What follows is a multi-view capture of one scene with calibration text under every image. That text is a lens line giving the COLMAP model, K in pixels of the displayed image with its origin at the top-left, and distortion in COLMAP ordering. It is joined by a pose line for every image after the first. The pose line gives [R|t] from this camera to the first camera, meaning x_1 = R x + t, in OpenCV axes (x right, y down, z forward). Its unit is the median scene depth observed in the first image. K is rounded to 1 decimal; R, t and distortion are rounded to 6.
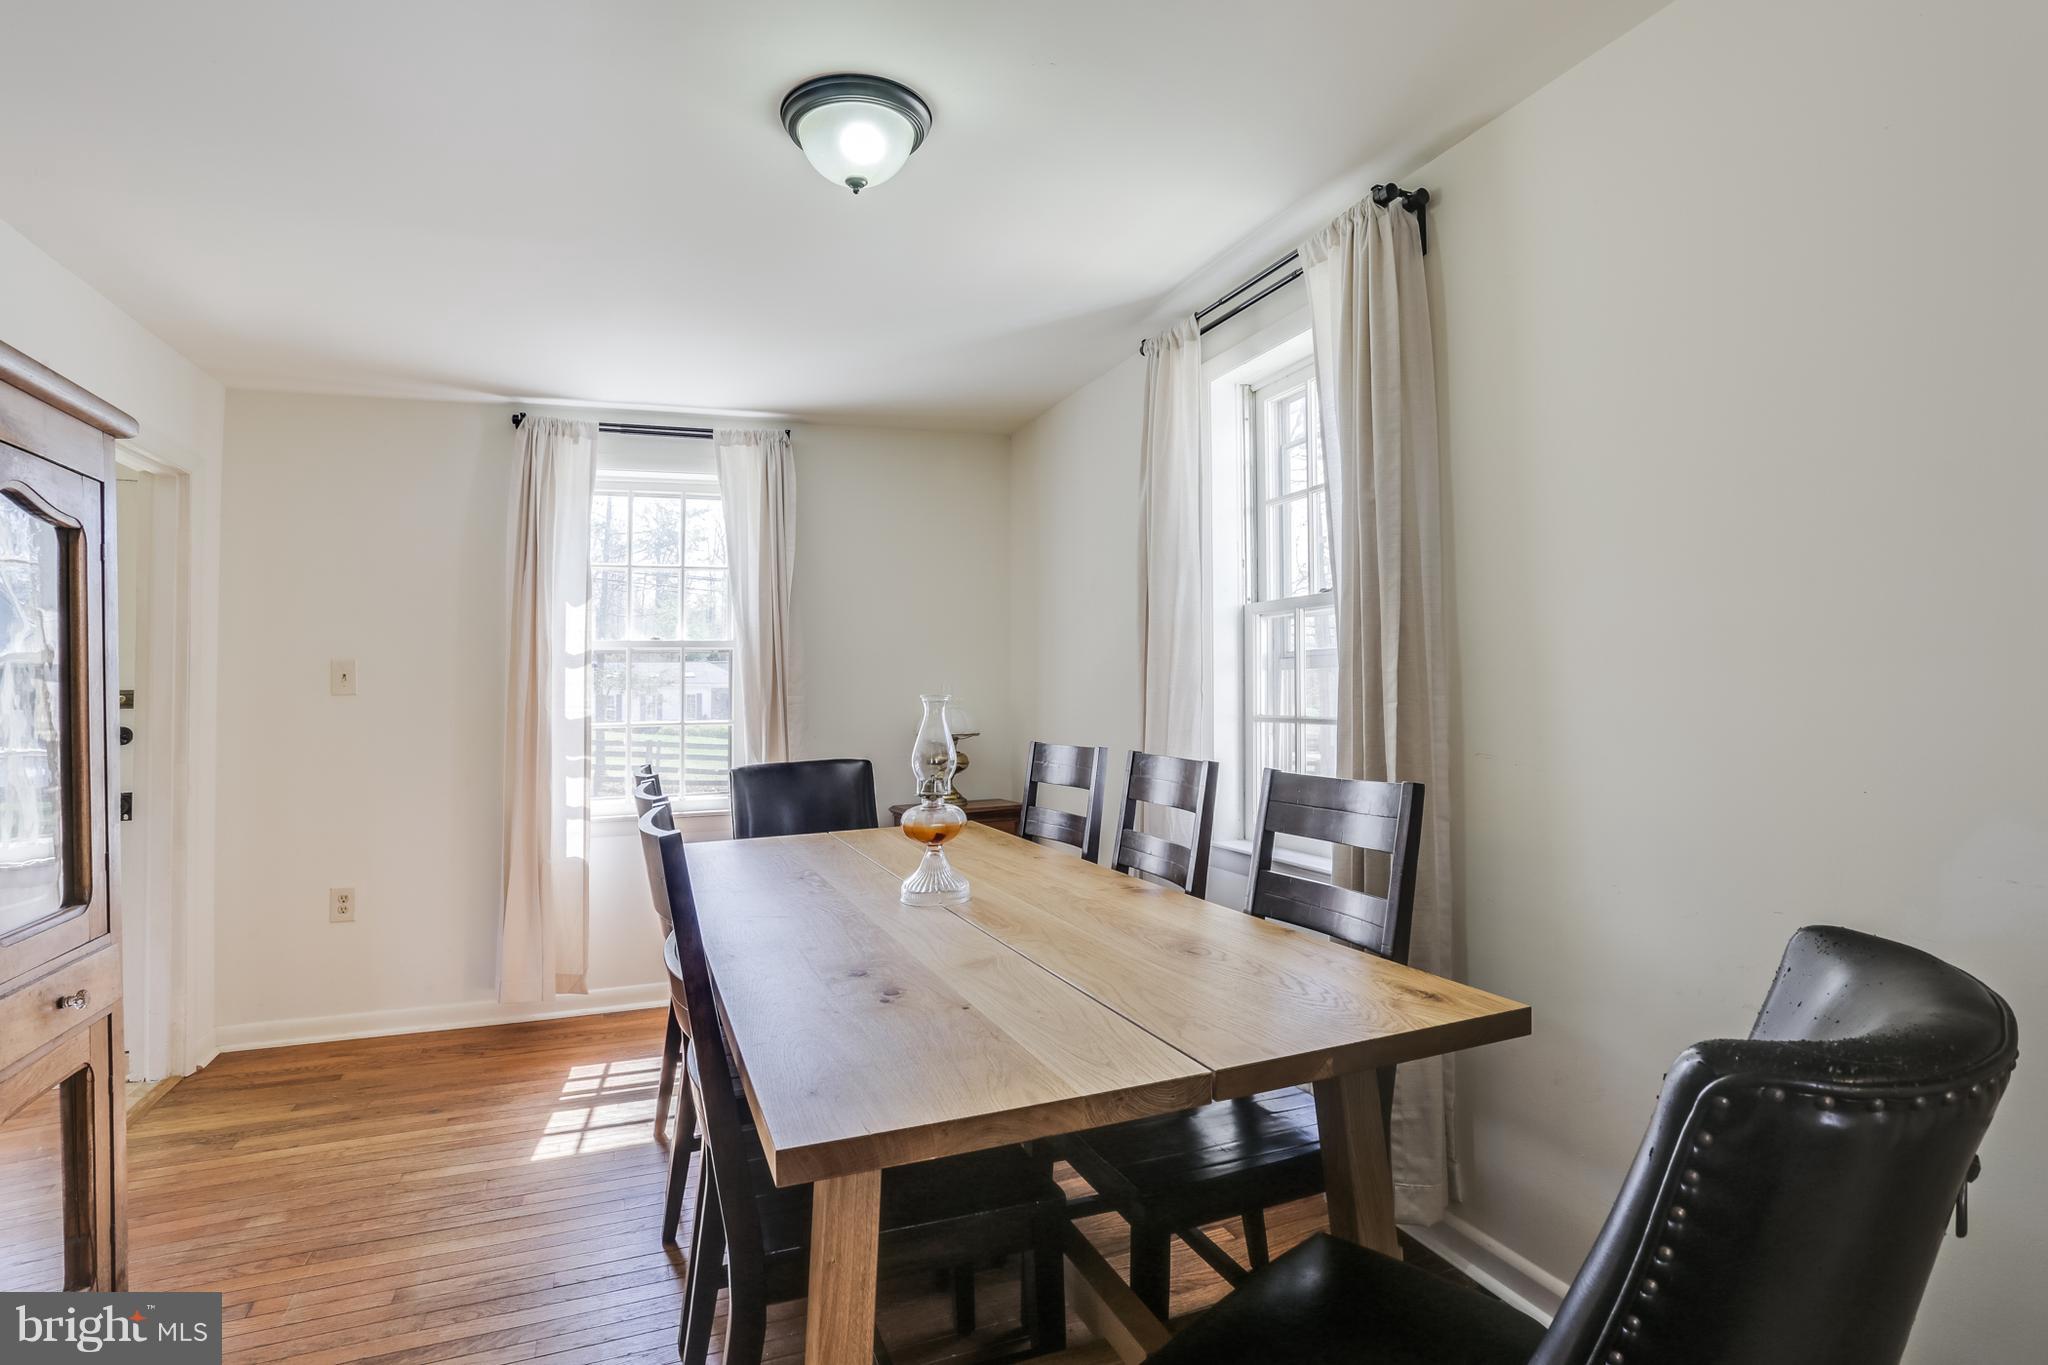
lens RADIAL K [[1019.6, 0, 988.5], [0, 1019.6, 648.2], [0, 0, 1]] dist [-0.062514, 0.021379]
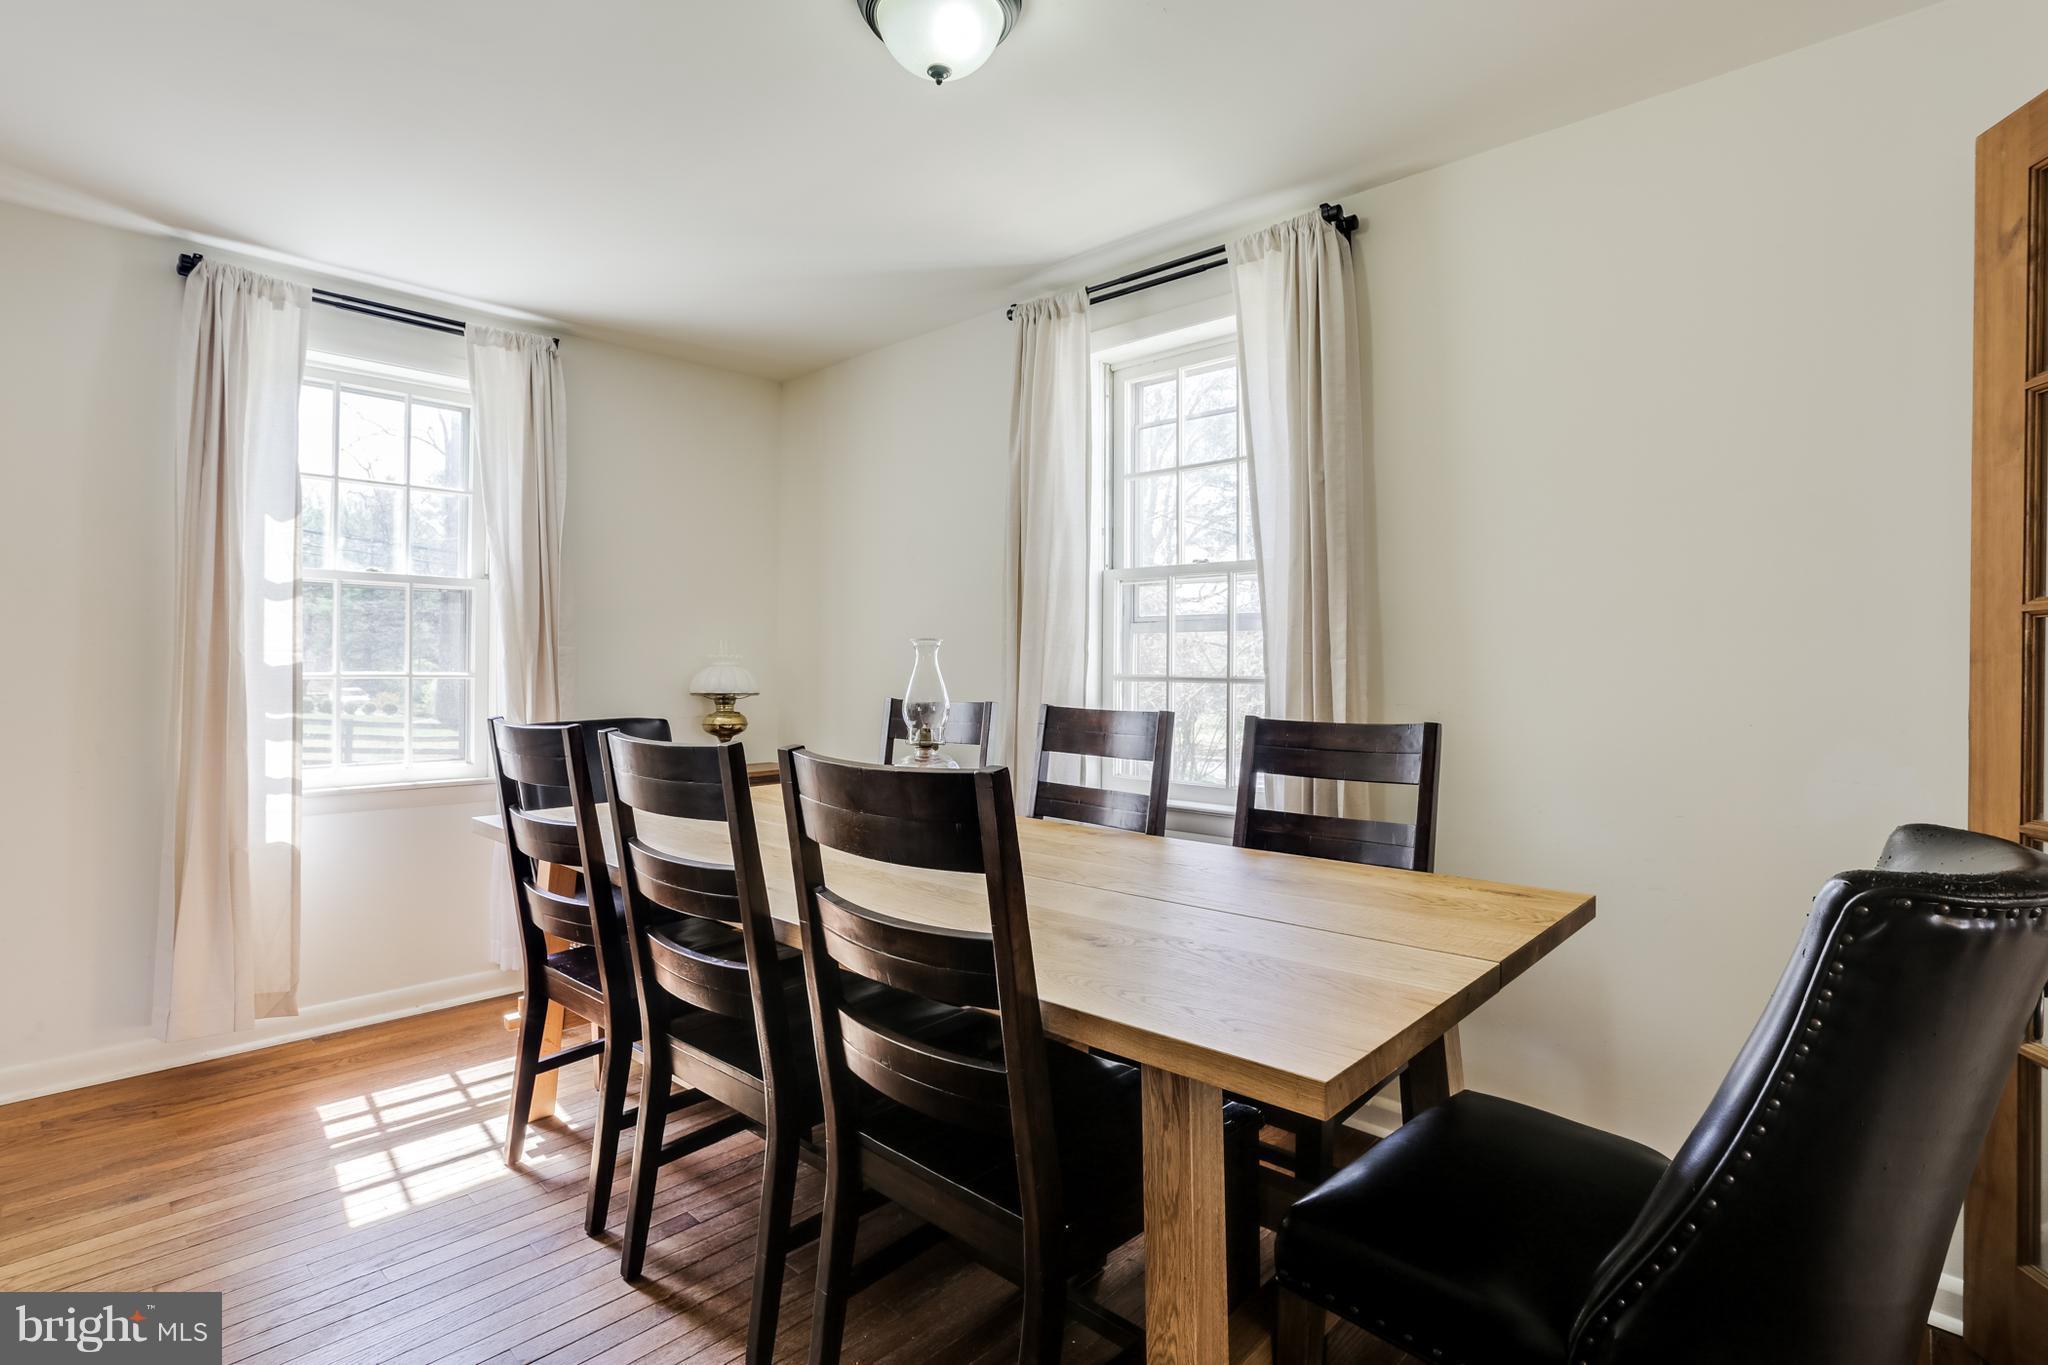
lens RADIAL K [[989.4, 0, 1021.9], [0, 989.4, 656.7], [0, 0, 1]] dist [-0.047862, 0.014557]
pose [[0.894688, 0.026937, 0.445879, -0.280594], [-0.041059, 0.998914, 0.022041, 0.028429], [-0.444801, -0.038027, 0.894822, 0.097924]]
